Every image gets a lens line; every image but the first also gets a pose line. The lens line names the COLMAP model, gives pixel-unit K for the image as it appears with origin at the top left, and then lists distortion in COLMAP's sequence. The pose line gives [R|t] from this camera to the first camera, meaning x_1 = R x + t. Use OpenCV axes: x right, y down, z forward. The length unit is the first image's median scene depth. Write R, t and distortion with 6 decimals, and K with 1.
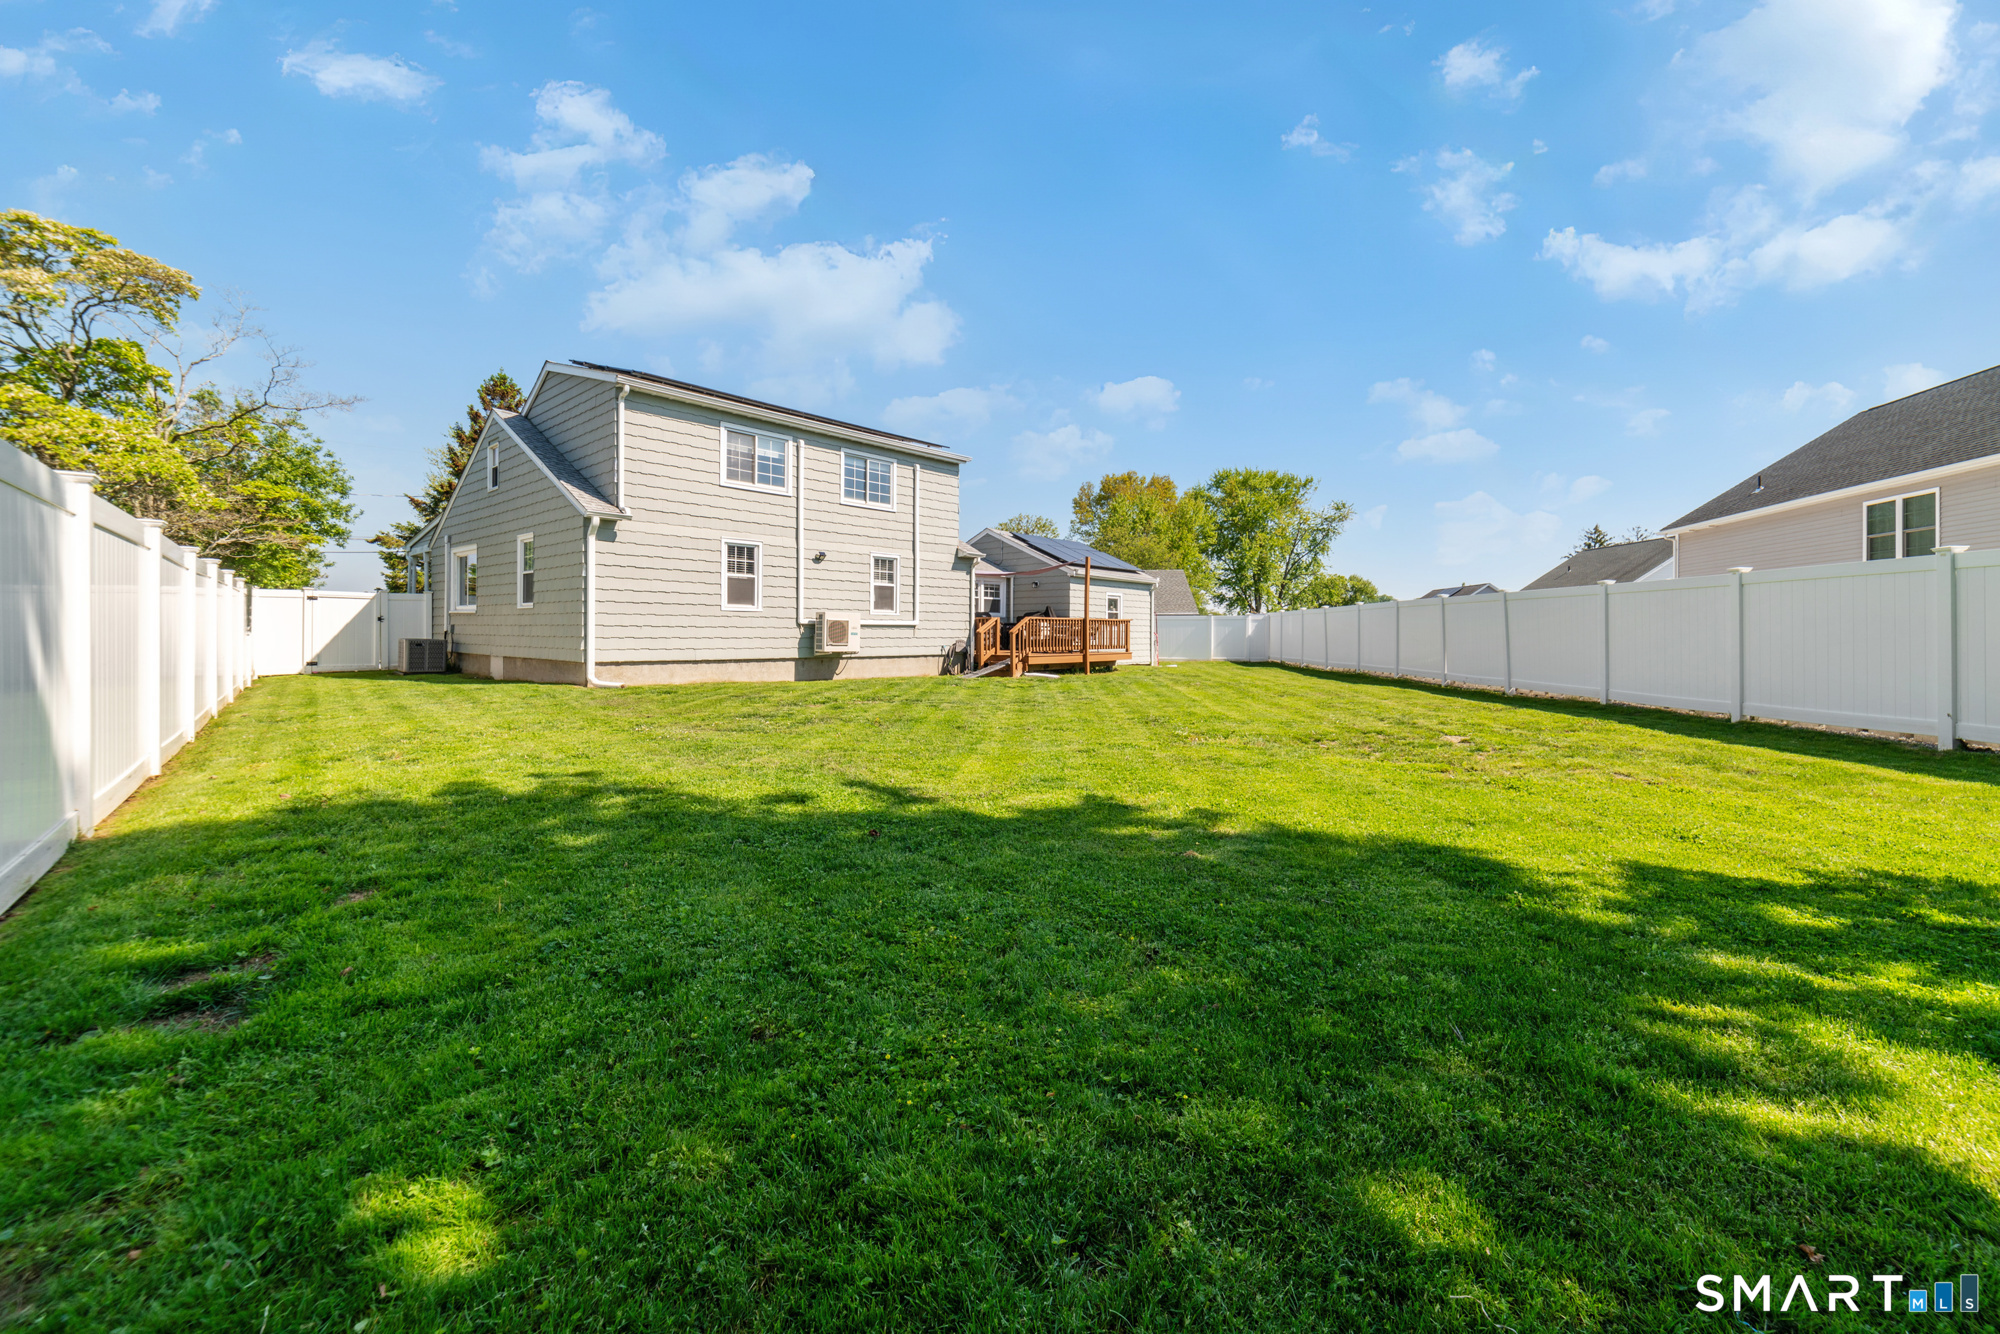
lens RADIAL K [[781.9, 0, 1000.3], [0, 781.9, 629.4], [0, 0, 1]] dist [0.000646, -0.000005]
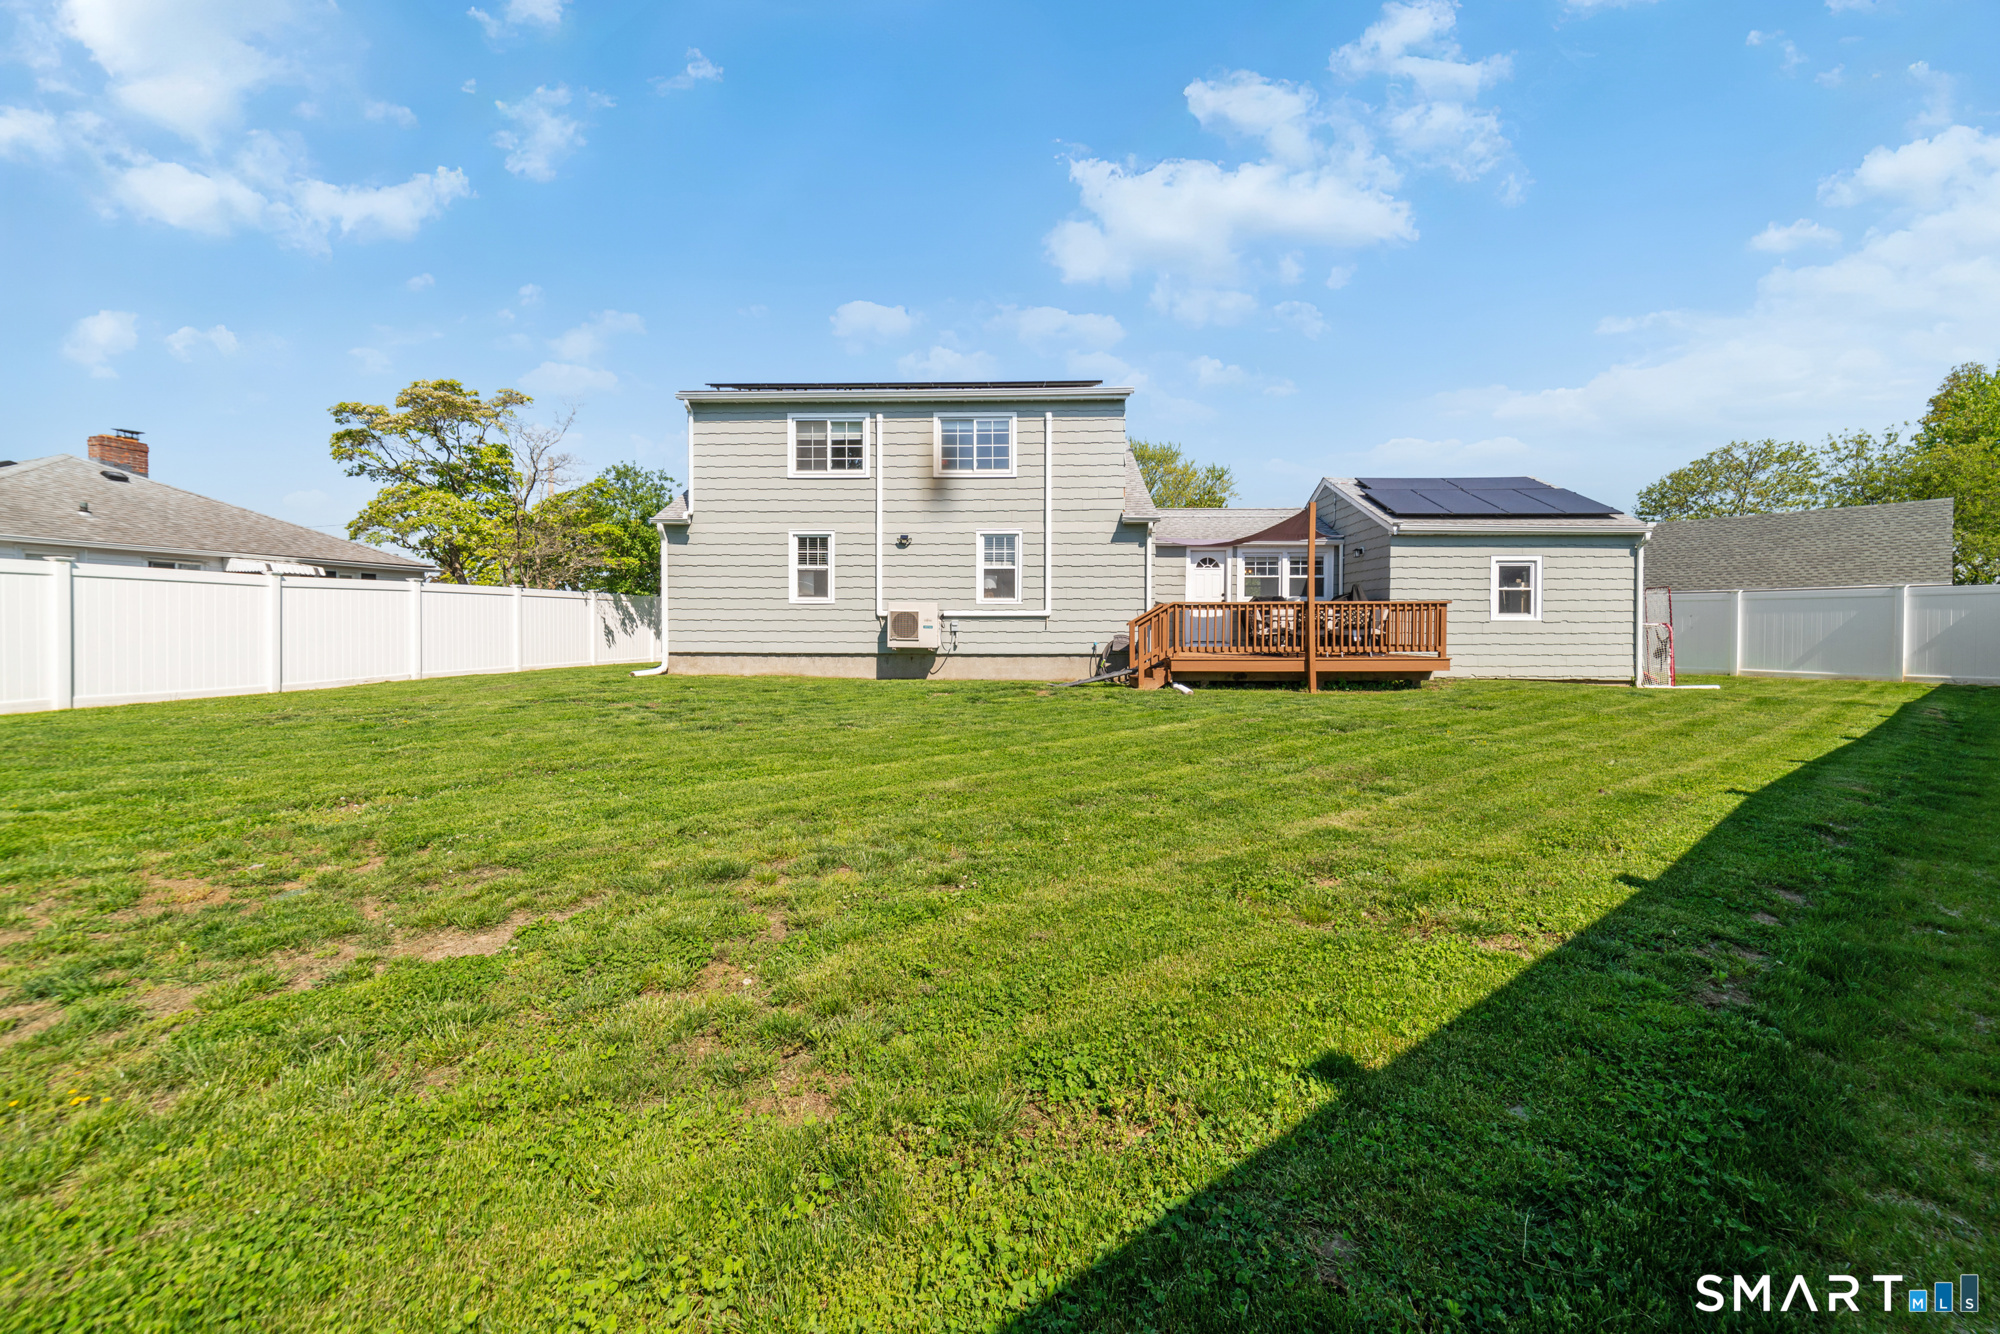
lens RADIAL K [[781.9, 0, 1000.3], [0, 781.9, 629.4], [0, 0, 1]] dist [0.000646, -0.000005]
pose [[0.655123, -0.000546, -0.755522, 0.519881], [0.005416, 0.999977, 0.003974, 0.005447], [0.755503, -0.006696, 0.655111, 0.502863]]
